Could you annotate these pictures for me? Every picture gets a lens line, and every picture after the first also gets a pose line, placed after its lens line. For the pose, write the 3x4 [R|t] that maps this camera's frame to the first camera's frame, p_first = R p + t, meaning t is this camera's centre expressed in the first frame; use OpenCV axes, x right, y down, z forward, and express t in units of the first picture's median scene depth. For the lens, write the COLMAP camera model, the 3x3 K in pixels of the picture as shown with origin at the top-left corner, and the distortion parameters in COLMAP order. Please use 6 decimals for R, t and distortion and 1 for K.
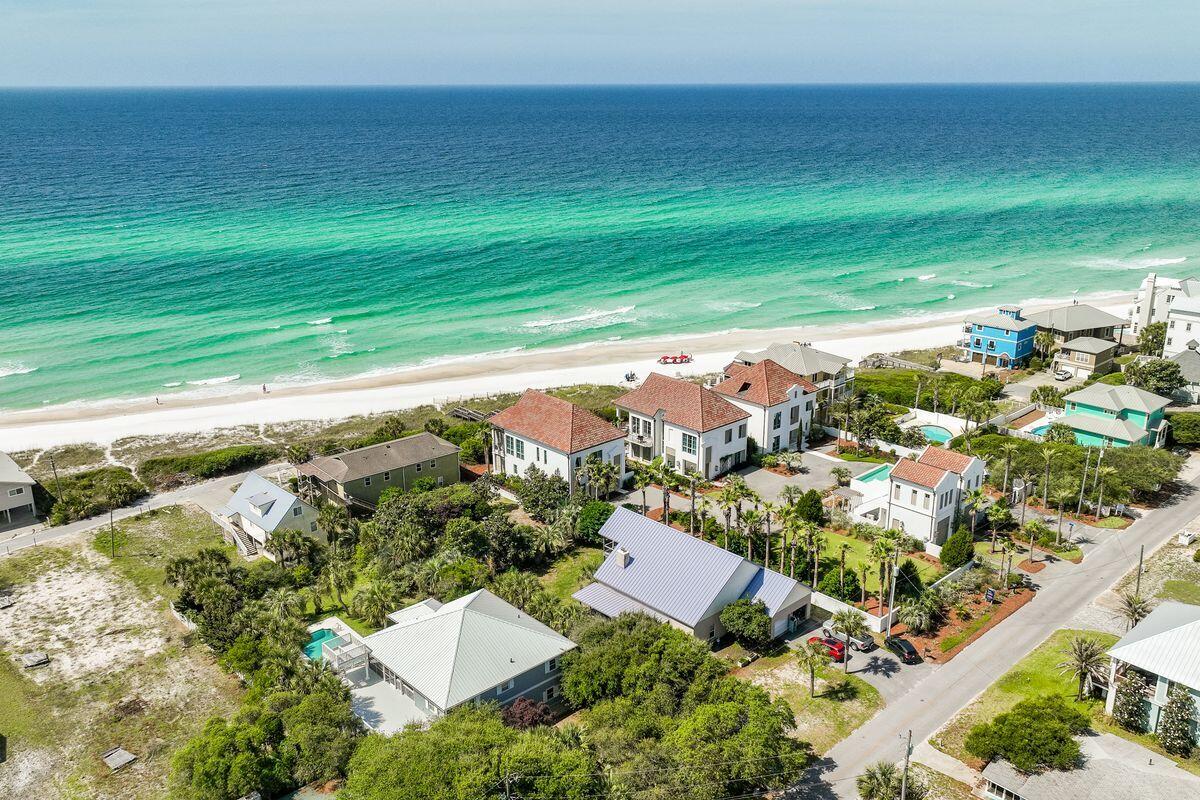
lens RADIAL K [[1001.0, 0, 603.2], [0, 1001.0, 401.7], [0, 0, 1]] dist [0.009511, 0.004028]
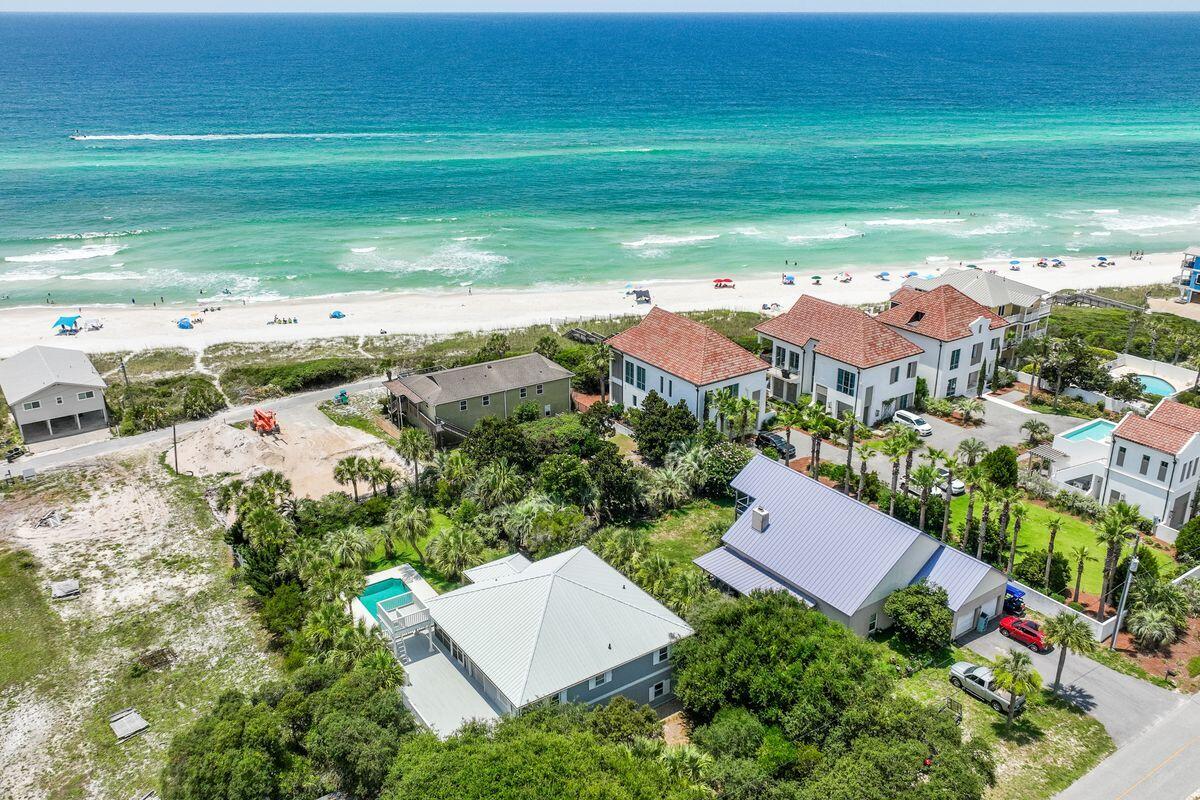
lens RADIAL K [[1001.0, 0, 603.2], [0, 1001.0, 401.7], [0, 0, 1]] dist [0.009511, 0.004028]
pose [[0.990350, 0.054891, -0.127253, -0.006290], [-0.046543, 0.996621, 0.067671, 0.013155], [0.130537, -0.061095, 0.989559, 0.173066]]
